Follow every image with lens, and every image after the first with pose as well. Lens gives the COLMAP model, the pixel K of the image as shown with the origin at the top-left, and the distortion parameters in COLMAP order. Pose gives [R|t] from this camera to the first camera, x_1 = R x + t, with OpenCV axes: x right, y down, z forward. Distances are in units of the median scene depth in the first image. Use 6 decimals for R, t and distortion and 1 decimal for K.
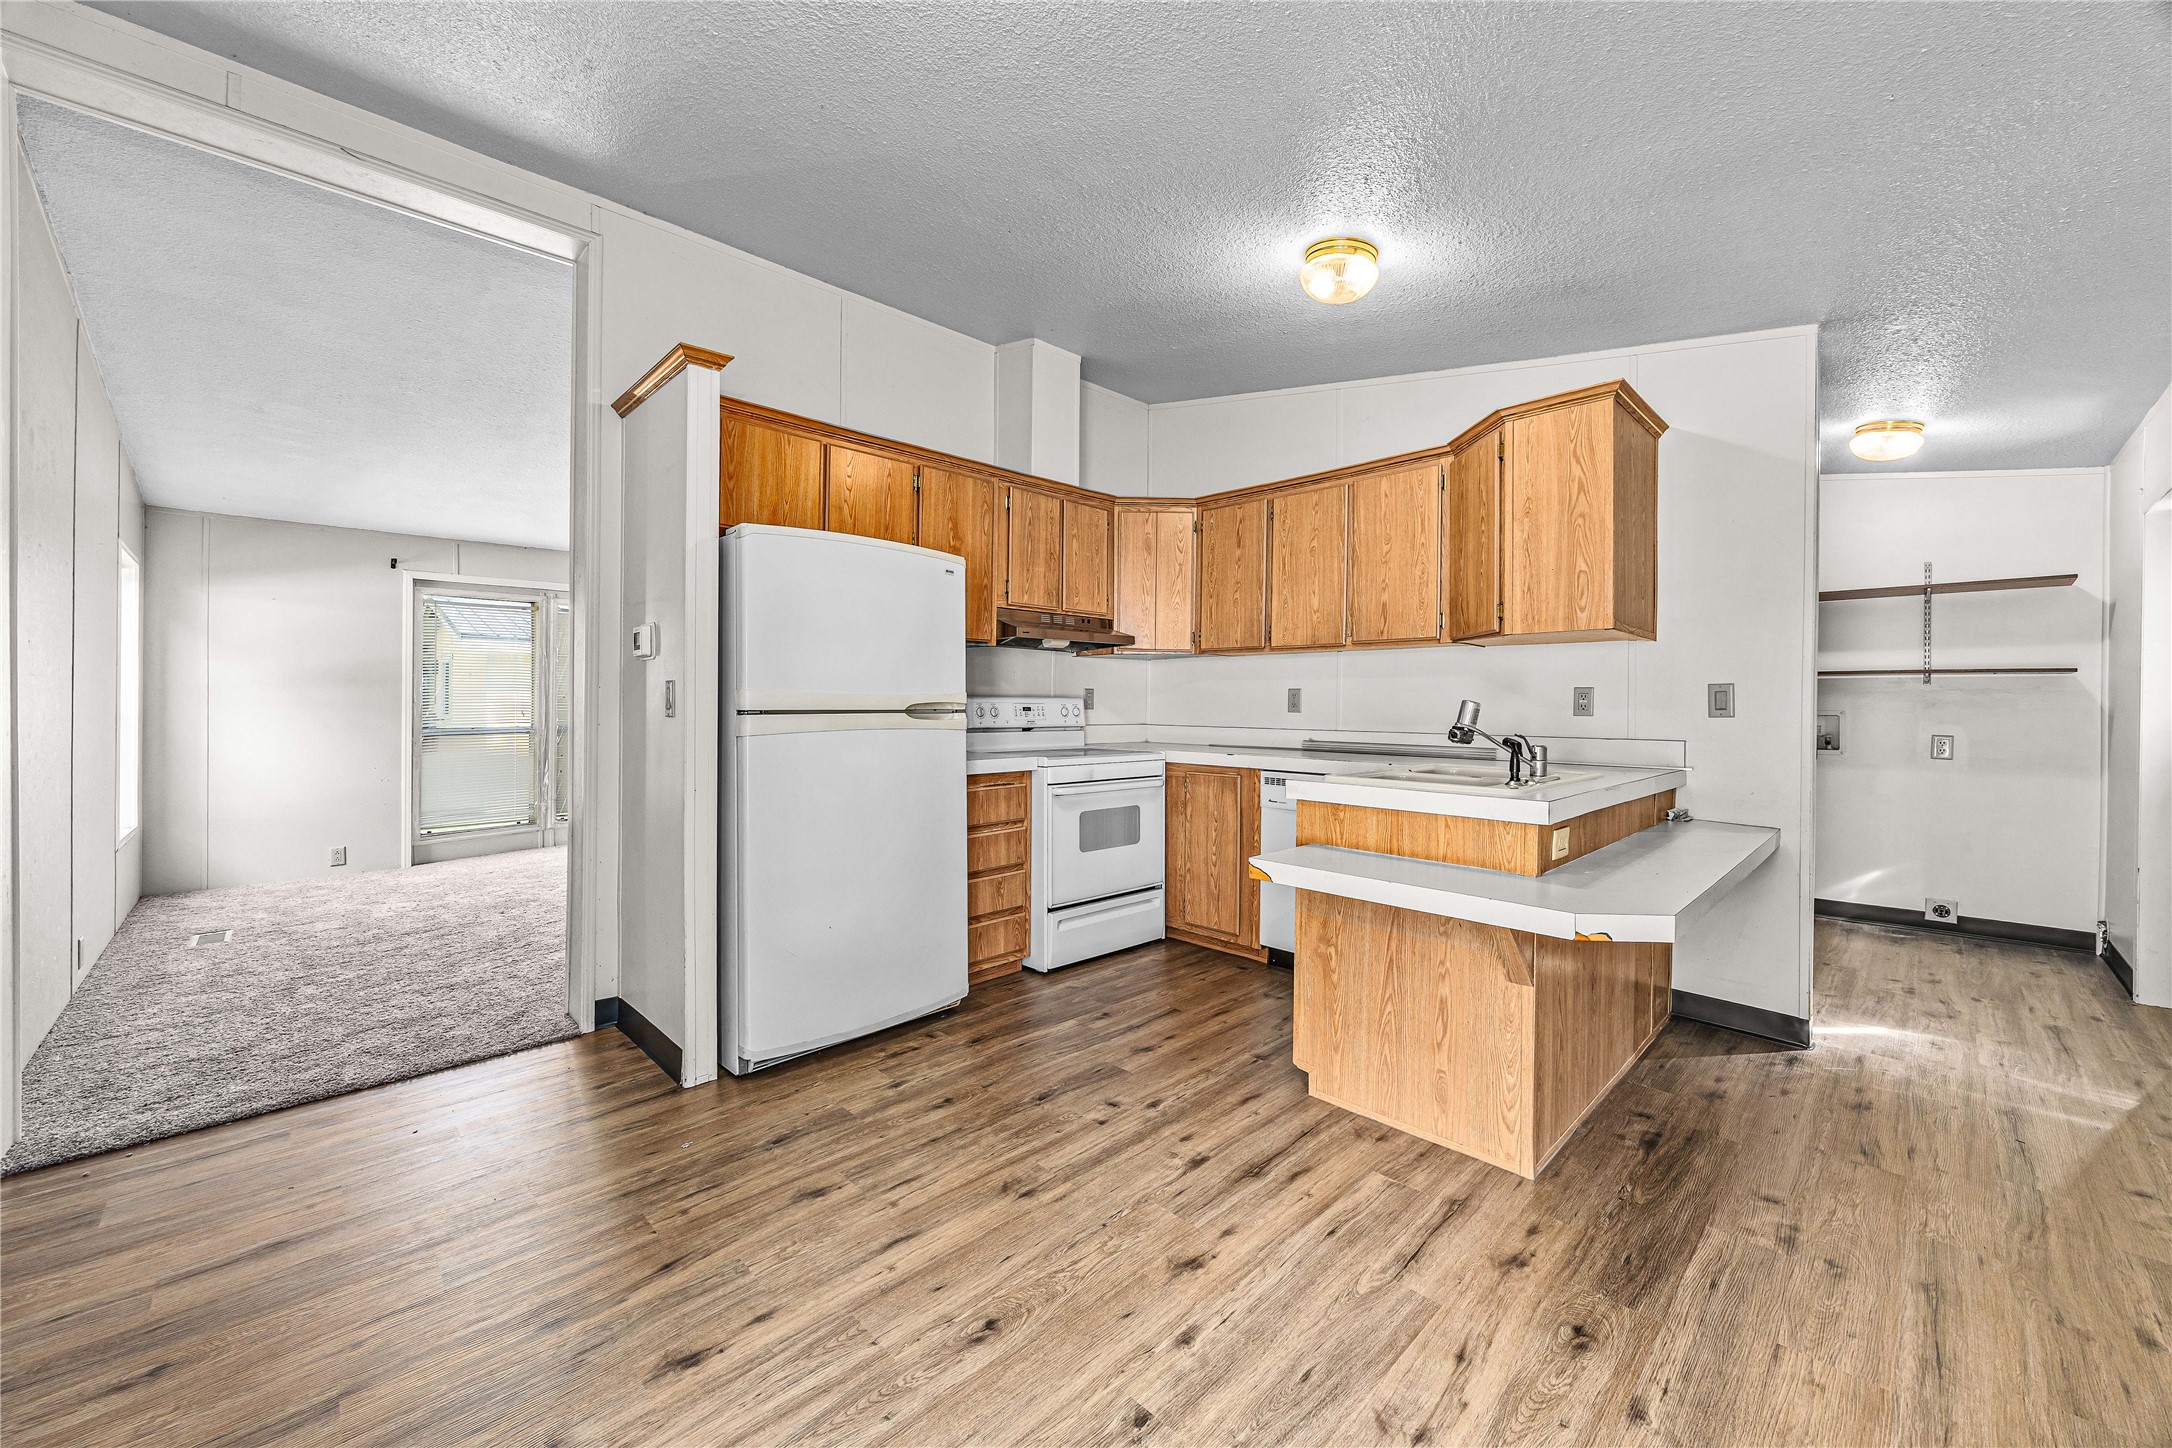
lens RADIAL K [[831.5, 0, 1077.4], [0, 831.5, 702.0], [0, 0, 1]] dist [-0.002512, -0.000171]
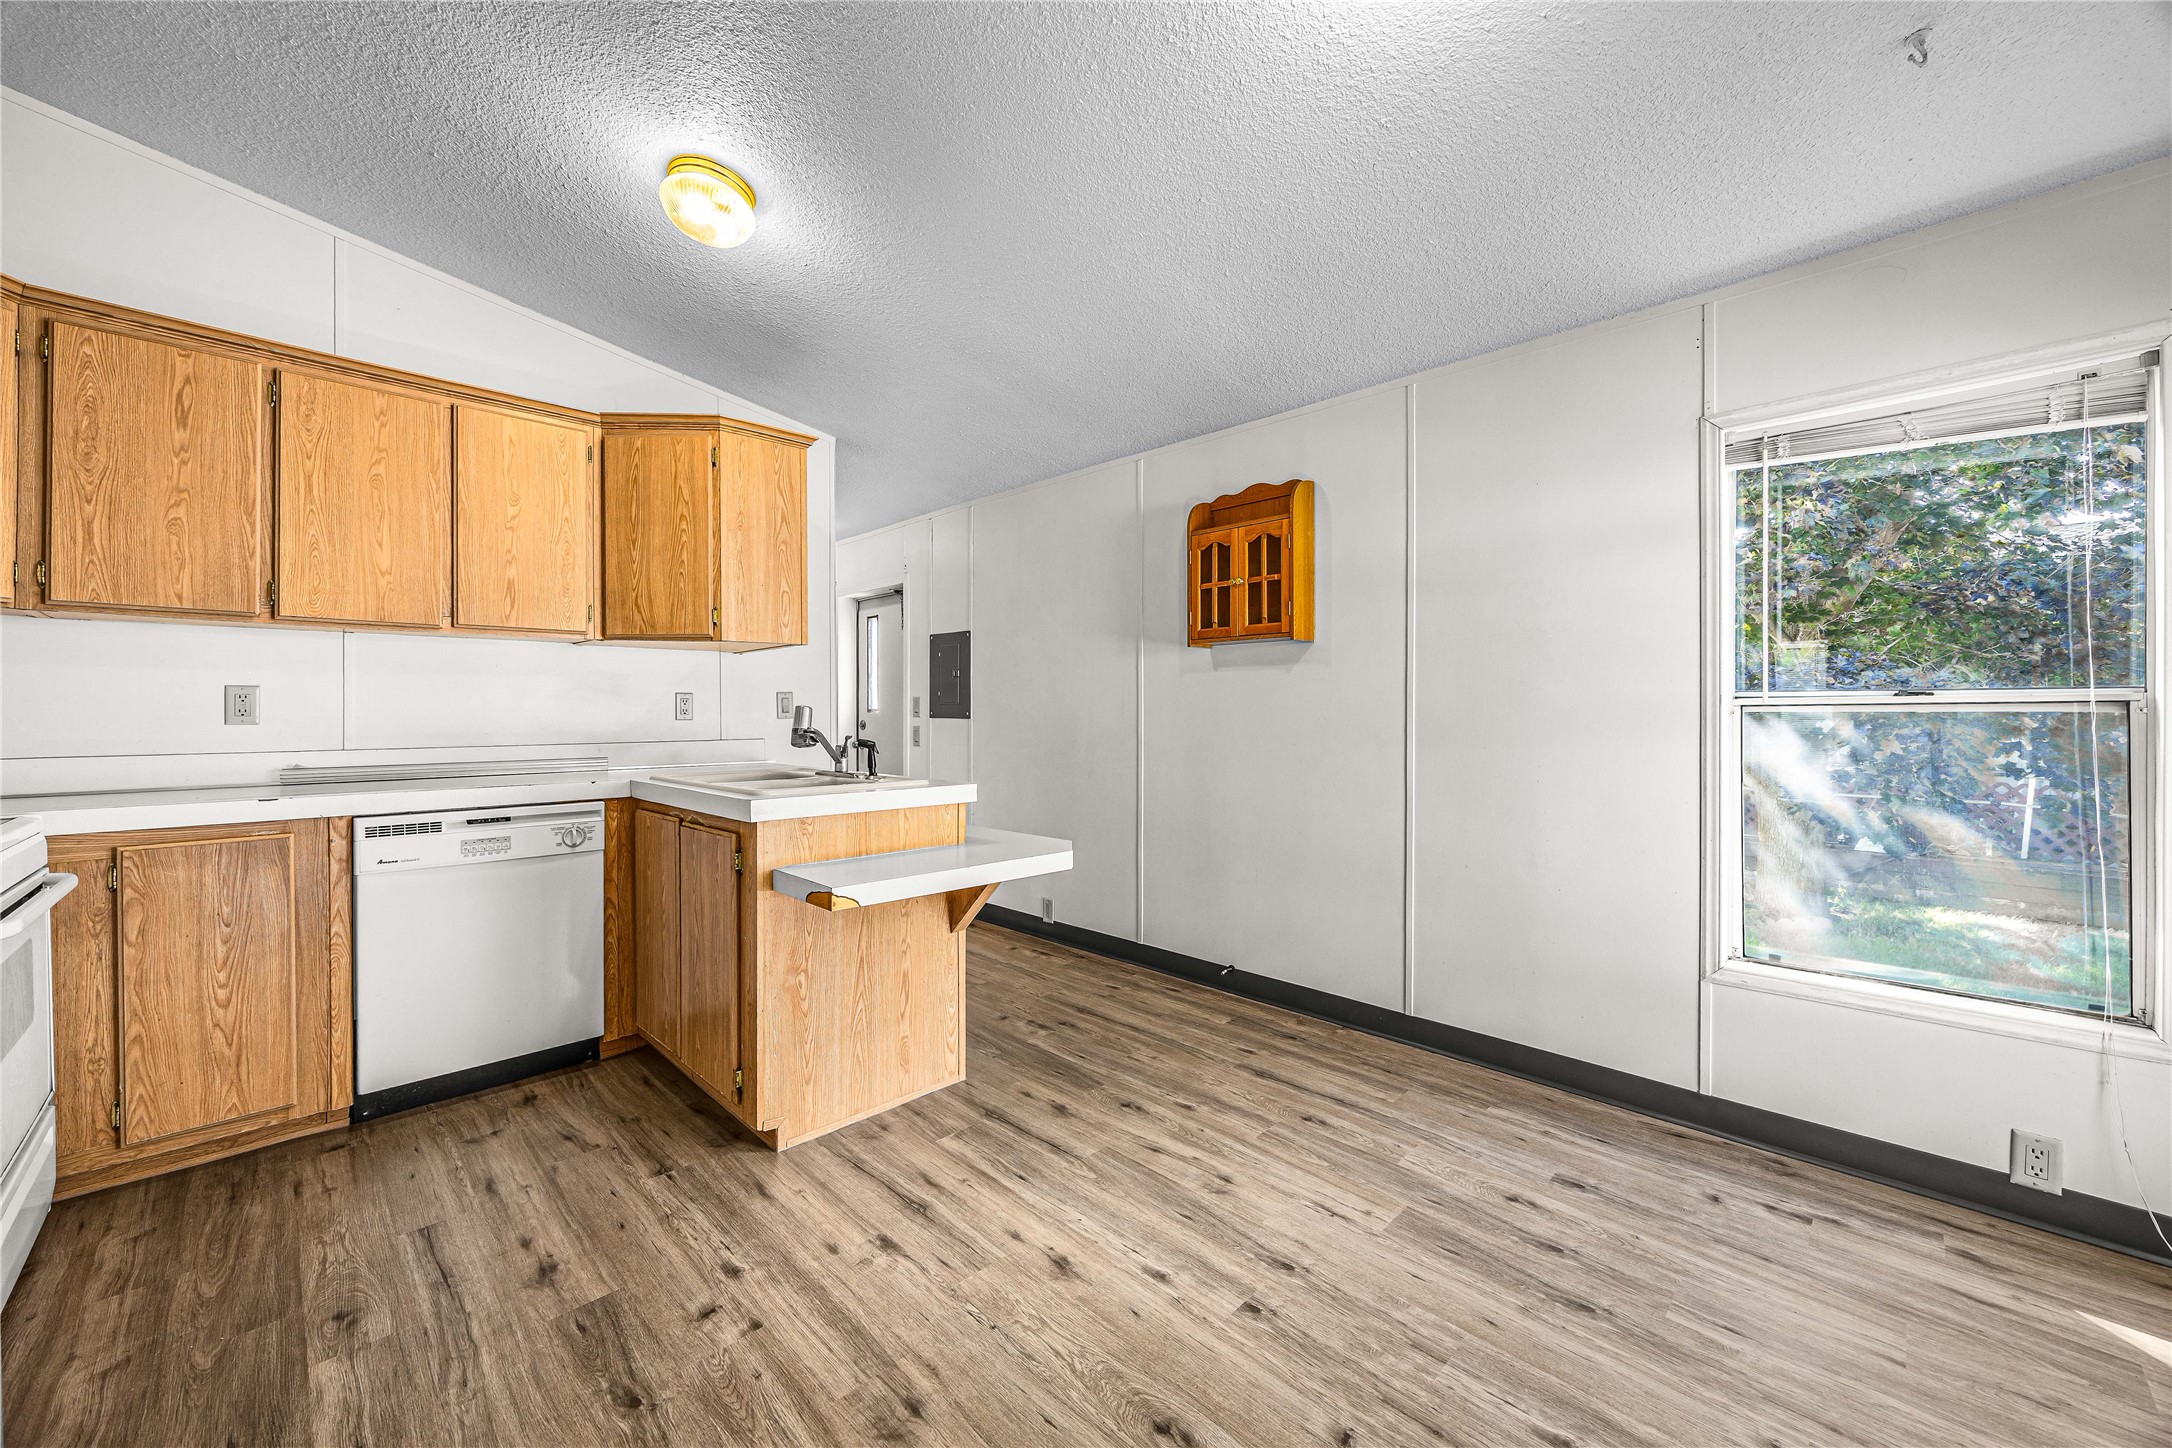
lens RADIAL K [[831.5, 0, 1081.4], [0, 831.5, 712.5], [0, 0, 1]] dist [-0.002512, -0.000171]
pose [[-0.013281, -0.011768, 0.999843, -0.637239], [-0.000844, 0.999931, 0.011758, -0.006991], [-0.999911, -0.000687, -0.013290, 0.724840]]
